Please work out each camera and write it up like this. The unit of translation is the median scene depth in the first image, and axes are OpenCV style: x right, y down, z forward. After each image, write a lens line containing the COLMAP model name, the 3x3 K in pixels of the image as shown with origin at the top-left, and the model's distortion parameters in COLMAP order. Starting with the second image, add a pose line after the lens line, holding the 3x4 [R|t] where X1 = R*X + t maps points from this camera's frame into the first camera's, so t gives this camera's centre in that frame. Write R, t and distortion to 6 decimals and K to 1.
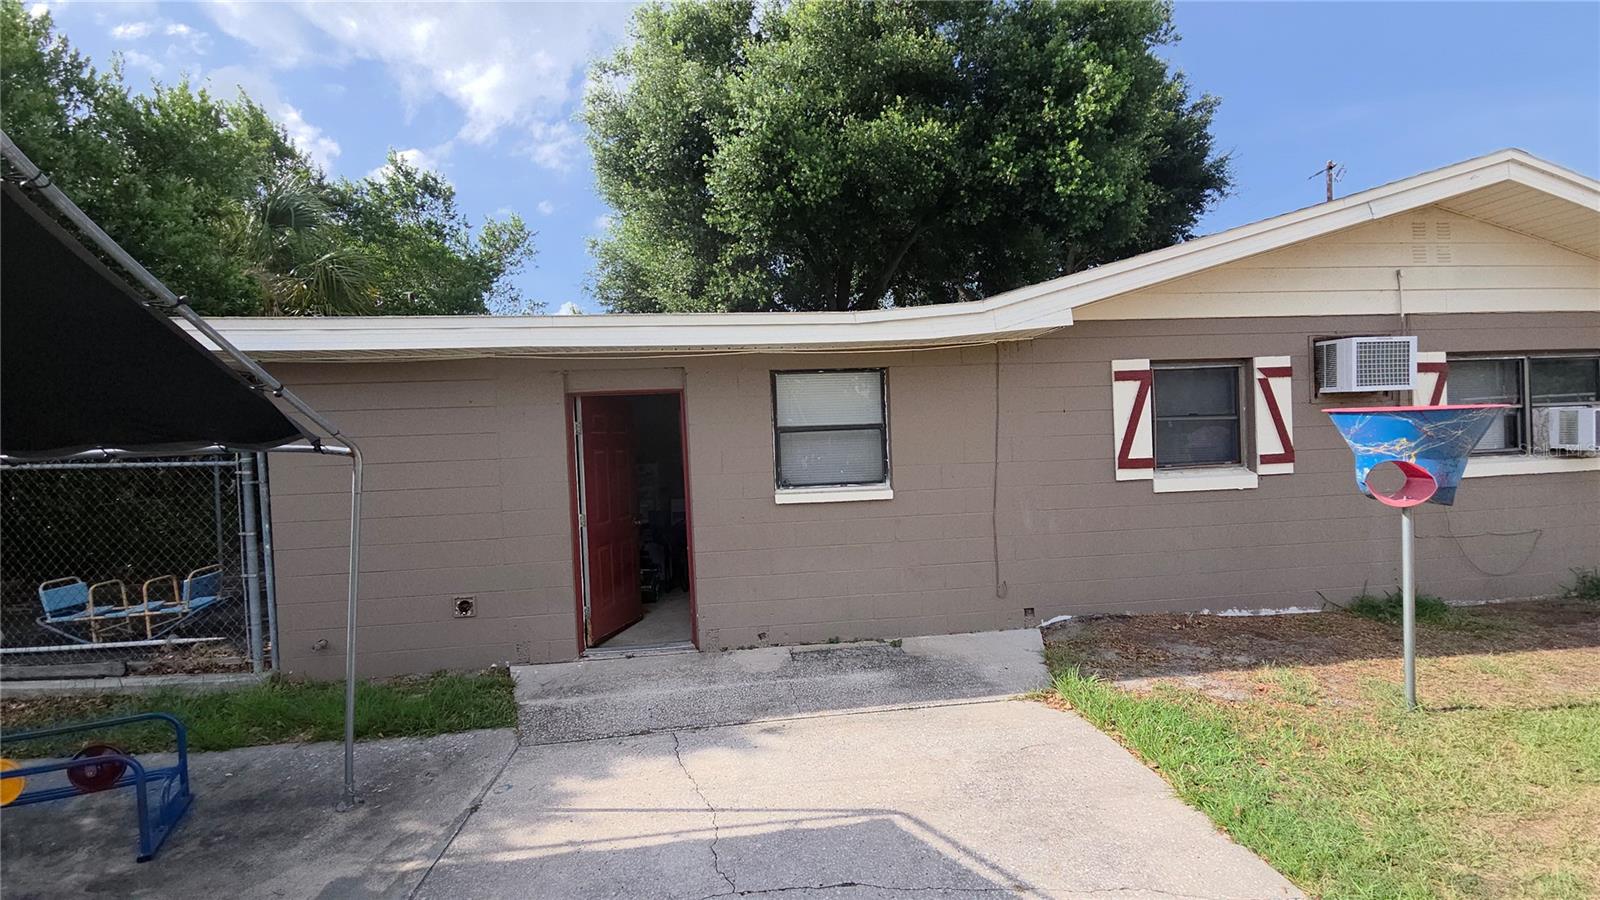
lens RADIAL K [[656.8, 0, 800.0], [0, 656.8, 450.0], [0, 0, 1]] dist [0.009724, -0.005806]
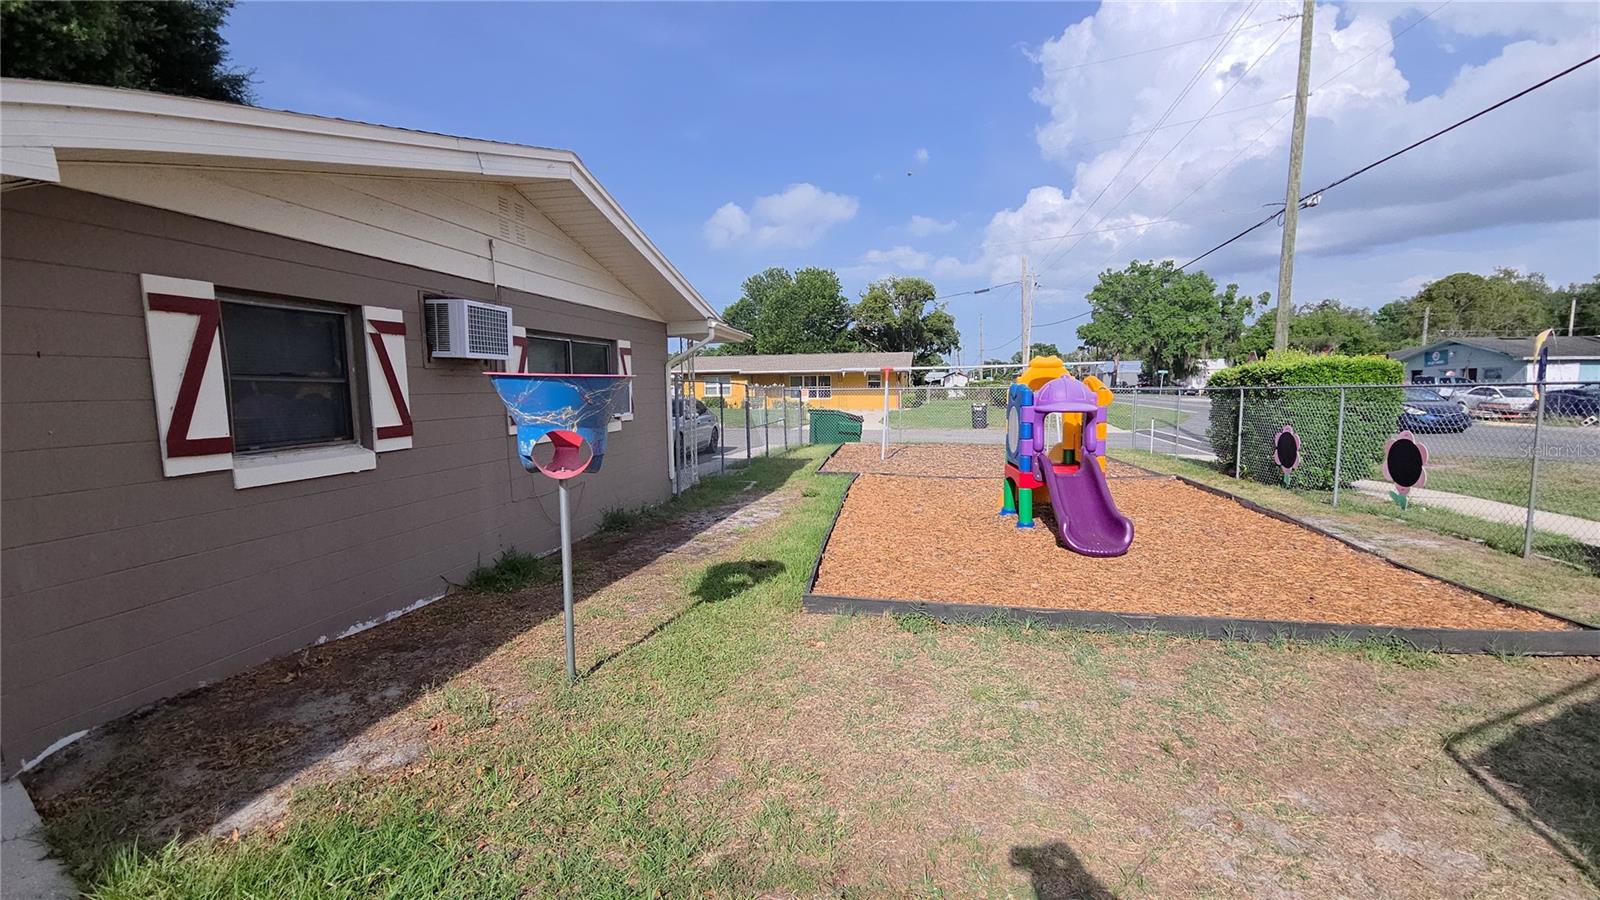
lens RADIAL K [[655.6, 0, 806.4], [0, 655.6, 449.5], [0, 0, 1]] dist [0.008264, -0.005119]
pose [[0.288811, -0.059779, 0.955518, 0.075371], [0.018147, 0.998211, 0.056966, -0.002651], [-0.957214, 0.000887, 0.289379, 0.261232]]
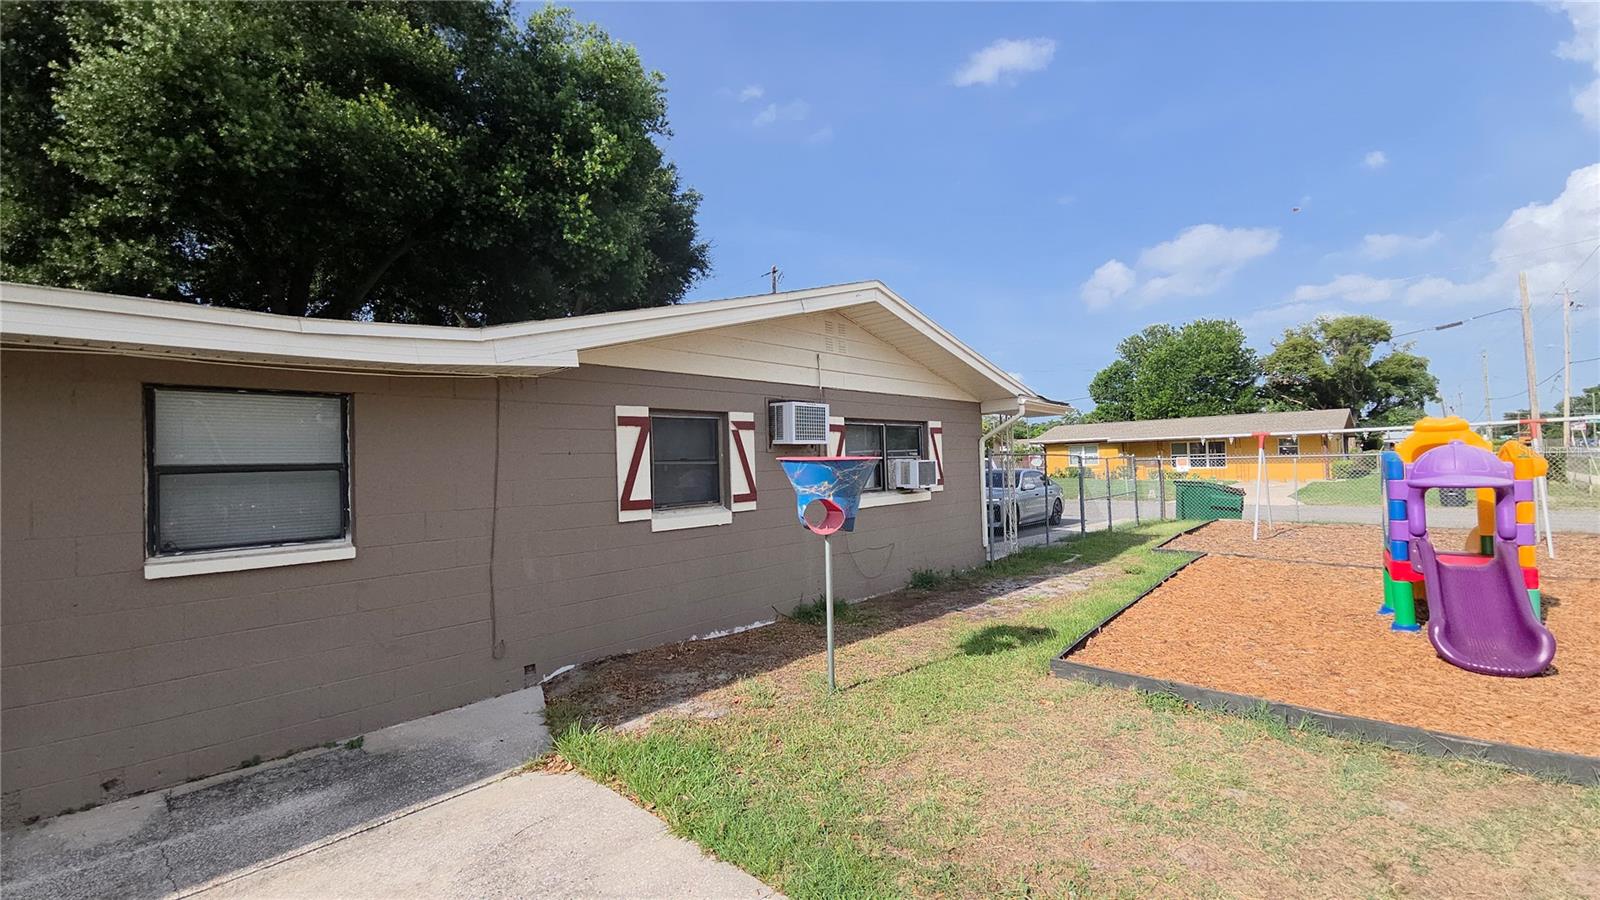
lens RADIAL K [[655.6, 0, 806.4], [0, 655.6, 449.5], [0, 0, 1]] dist [0.008264, -0.005119]
pose [[0.749046, 0.029855, 0.661845, 0.019148], [0.011884, 0.998218, -0.058479, -0.003545], [-0.662411, 0.051669, 0.747357, 0.036096]]
